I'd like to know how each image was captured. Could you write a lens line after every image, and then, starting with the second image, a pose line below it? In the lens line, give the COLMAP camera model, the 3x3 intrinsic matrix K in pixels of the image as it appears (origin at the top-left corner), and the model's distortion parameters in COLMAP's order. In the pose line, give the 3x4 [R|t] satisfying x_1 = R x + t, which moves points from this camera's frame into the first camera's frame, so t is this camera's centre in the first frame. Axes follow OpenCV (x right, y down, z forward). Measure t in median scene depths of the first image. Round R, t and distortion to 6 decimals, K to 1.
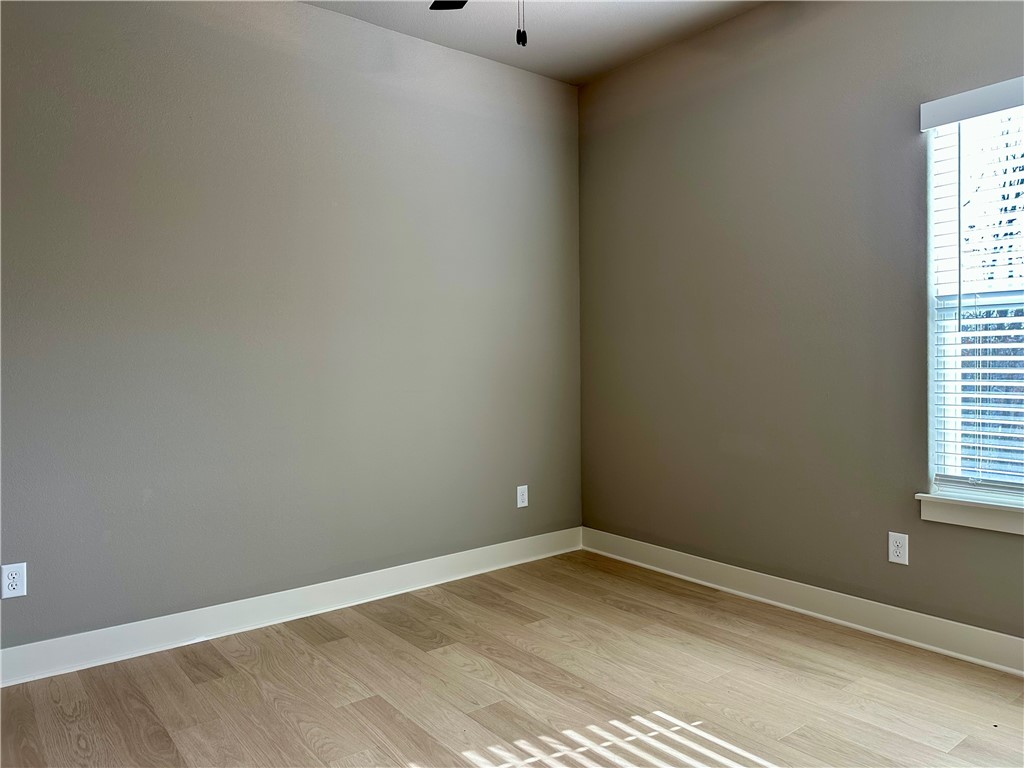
lens RADIAL K [[711.9, 0, 518.7], [0, 711.9, 385.4], [0, 0, 1]] dist [0.046896, -0.057291]
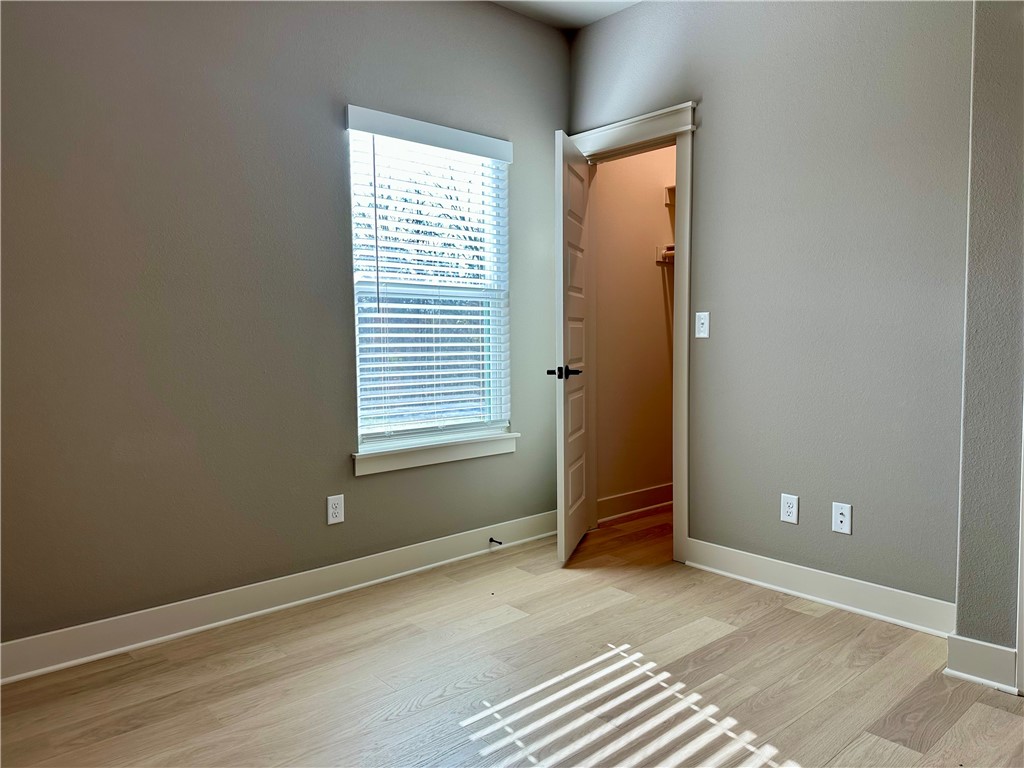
lens RADIAL K [[711.9, 0, 519.4], [0, 711.9, 383.4], [0, 0, 1]] dist [0.046896, -0.057291]
pose [[-0.063284, -0.057629, 0.996330, -0.559528], [0.033354, 0.997652, 0.059824, -0.018966], [-0.997438, 0.037017, -0.061213, 0.789493]]
